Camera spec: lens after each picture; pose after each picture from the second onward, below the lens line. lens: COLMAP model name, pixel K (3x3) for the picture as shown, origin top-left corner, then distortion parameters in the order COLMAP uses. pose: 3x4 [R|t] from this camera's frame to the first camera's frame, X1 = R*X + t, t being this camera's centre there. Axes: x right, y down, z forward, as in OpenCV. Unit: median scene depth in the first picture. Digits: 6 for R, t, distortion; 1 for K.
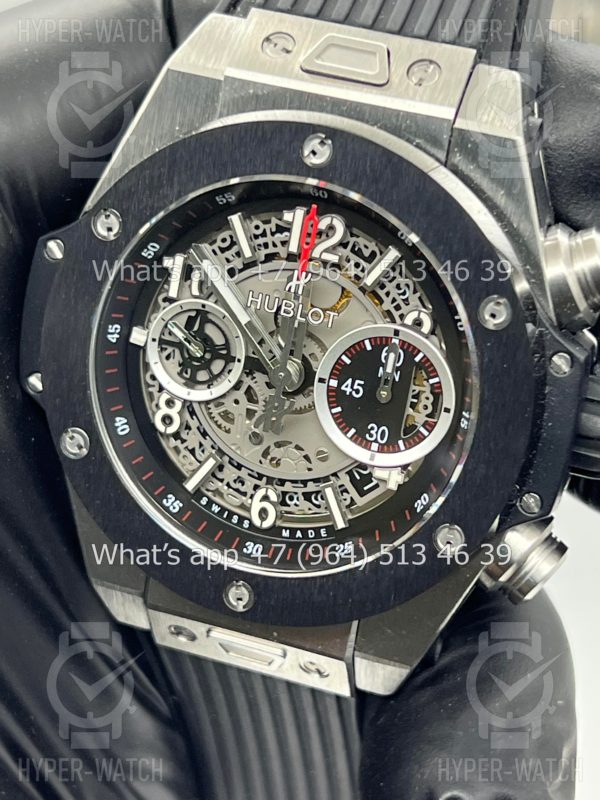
lens RADIAL K [[1880.1, 0, 300.0], [0, 1880.1, 400.0], [0, 0, 1]] dist [0.220282, -0.488354]
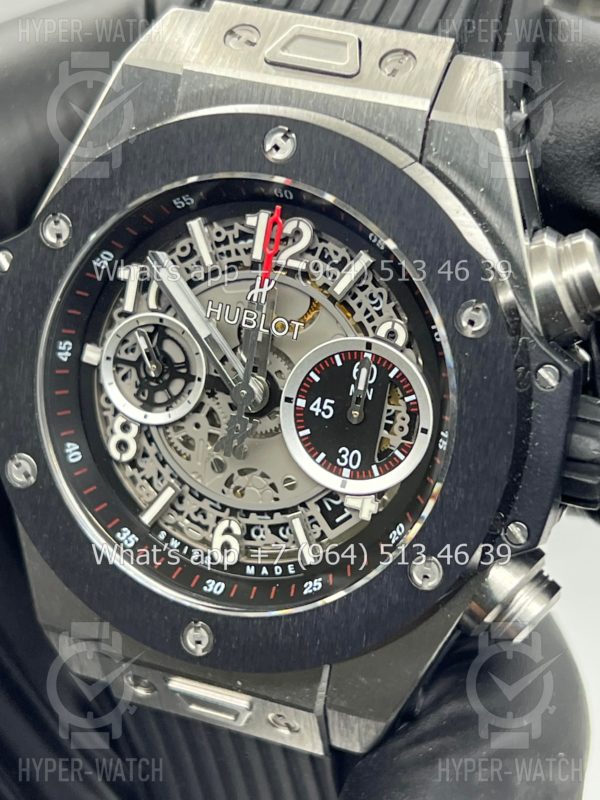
lens RADIAL K [[1880.1, 0, 300.0], [0, 1880.1, 400.0], [0, 0, 1]] dist [0.220282, -0.488354]
pose [[0.999534, 0.001883, -0.030459, 0.044975], [-0.003989, 0.997594, -0.069218, 0.052806], [0.030255, 0.069308, 0.997136, 0.088560]]
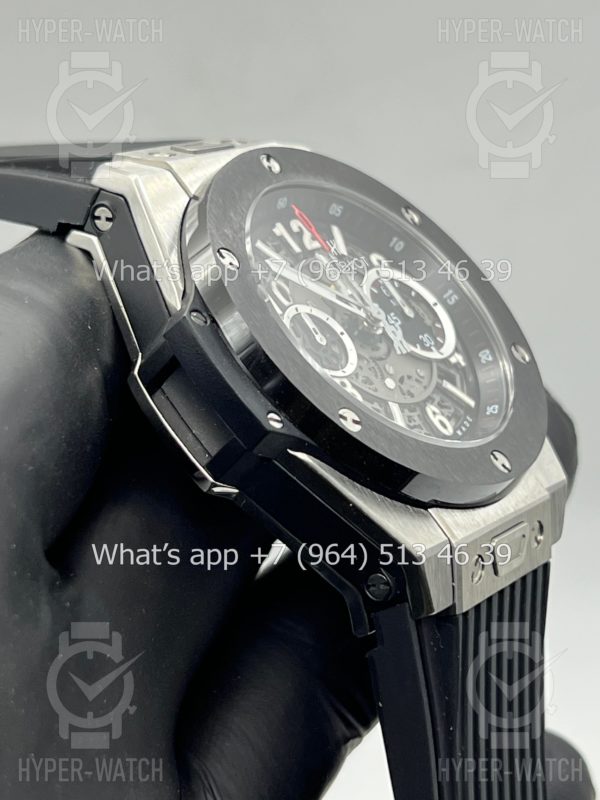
lens RADIAL K [[1880.1, 0, 300.0], [0, 1880.1, 400.0], [0, 0, 1]] dist [0.220282, -0.488354]
pose [[0.260621, -0.164471, 0.951328, -1.161161], [0.796789, 0.593067, -0.115752, 0.117640], [-0.545163, 0.788176, 0.285615, 0.721676]]
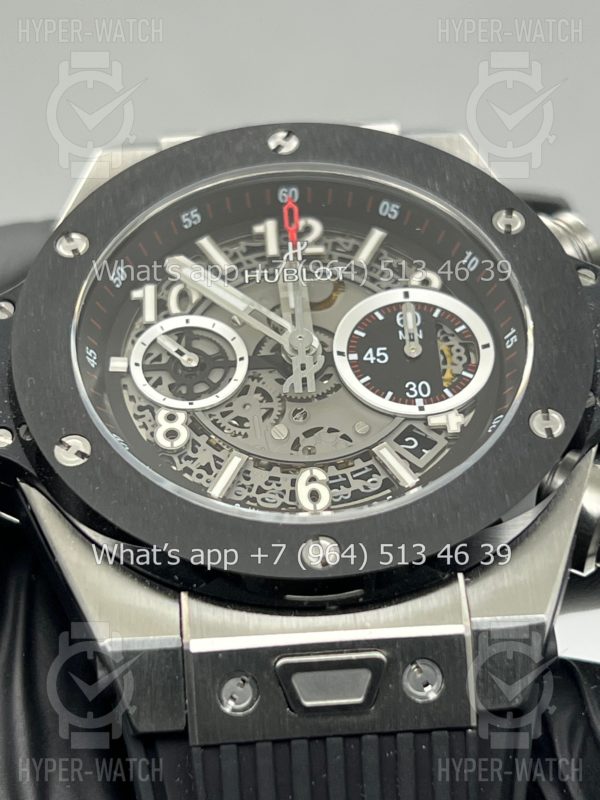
lens RADIAL K [[1880.1, 0, 300.0], [0, 1880.1, 400.0], [0, 0, 1]] dist [0.220282, -0.488354]
pose [[0.930500, -0.026207, 0.365354, -0.332010], [0.295389, 0.643502, -0.706152, 0.626325], [-0.216599, 0.764996, 0.606520, 0.479745]]
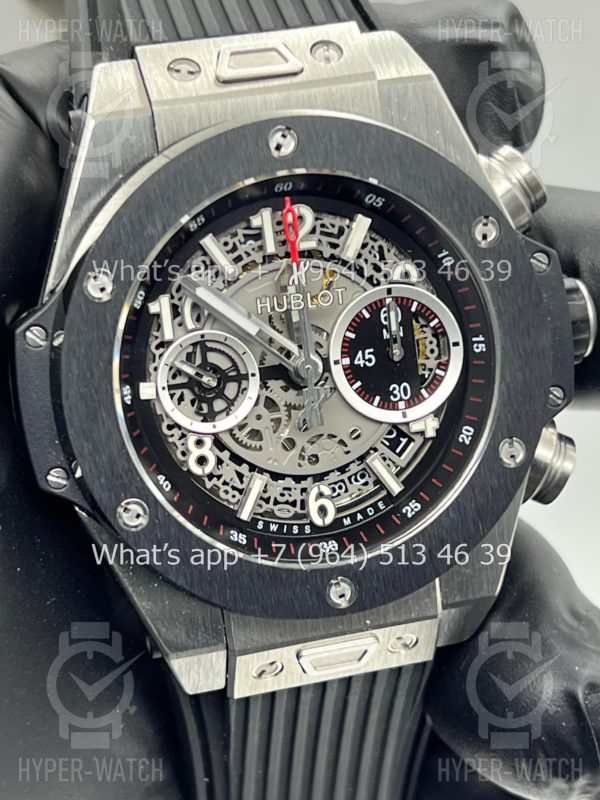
lens RADIAL K [[1880.1, 0, 300.0], [0, 1880.1, 400.0], [0, 0, 1]] dist [0.220282, -0.488354]
pose [[0.823156, -0.334481, 0.458843, -0.482570], [0.386189, 0.922190, -0.020571, 0.022003], [-0.416260, 0.194134, 0.888279, 0.099233]]
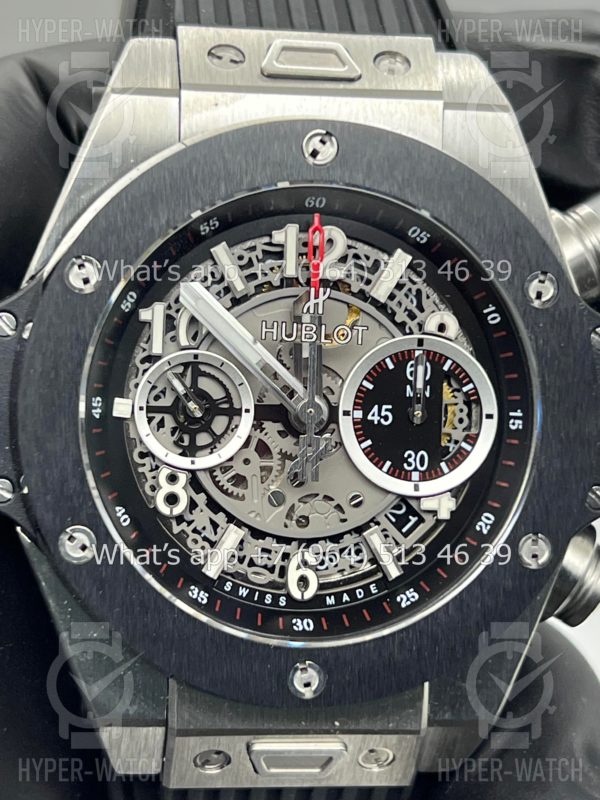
lens RADIAL K [[1880.1, 0, 300.0], [0, 1880.1, 400.0], [0, 0, 1]] dist [0.220282, -0.488354]
pose [[0.896573, -0.156658, 0.414265, -0.372962], [0.229144, 0.964512, -0.131187, 0.094514], [-0.379012, 0.212545, 0.900652, 0.209844]]
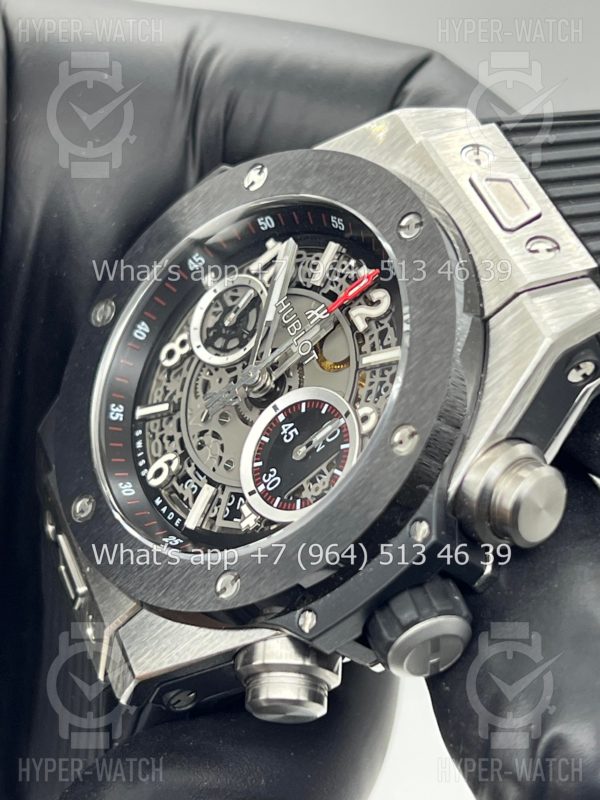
lens RADIAL K [[1880.1, 0, 300.0], [0, 1880.1, 400.0], [0, 0, 1]] dist [0.220282, -0.488354]
pose [[0.634182, 0.650115, -0.418526, 0.445909], [-0.724640, 0.688538, -0.028492, 0.006075], [0.269648, 0.321350, 0.907758, 0.070971]]
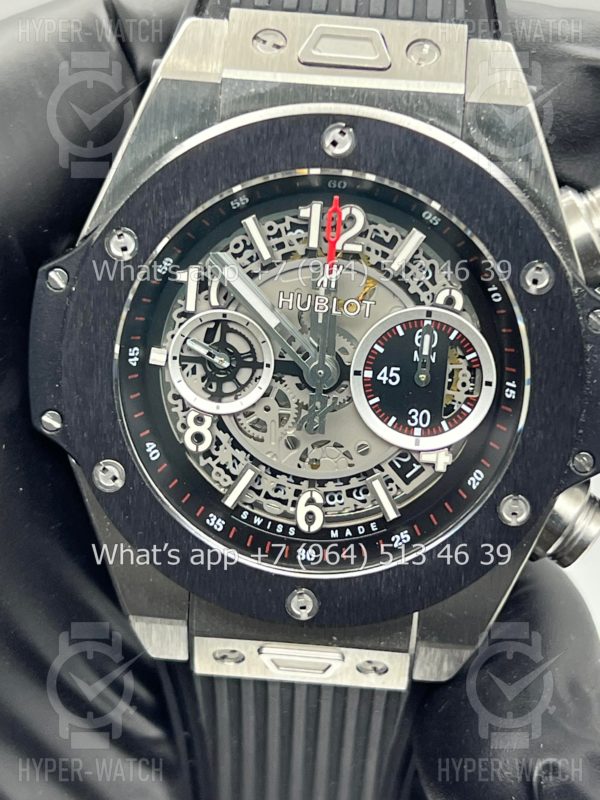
lens RADIAL K [[1880.1, 0, 300.0], [0, 1880.1, 400.0], [0, 0, 1]] dist [0.220282, -0.488354]
pose [[0.965027, -0.143009, 0.219708, -0.236133], [0.148764, 0.988824, -0.009790, 0.008786], [-0.215852, 0.042132, 0.975517, 0.043091]]
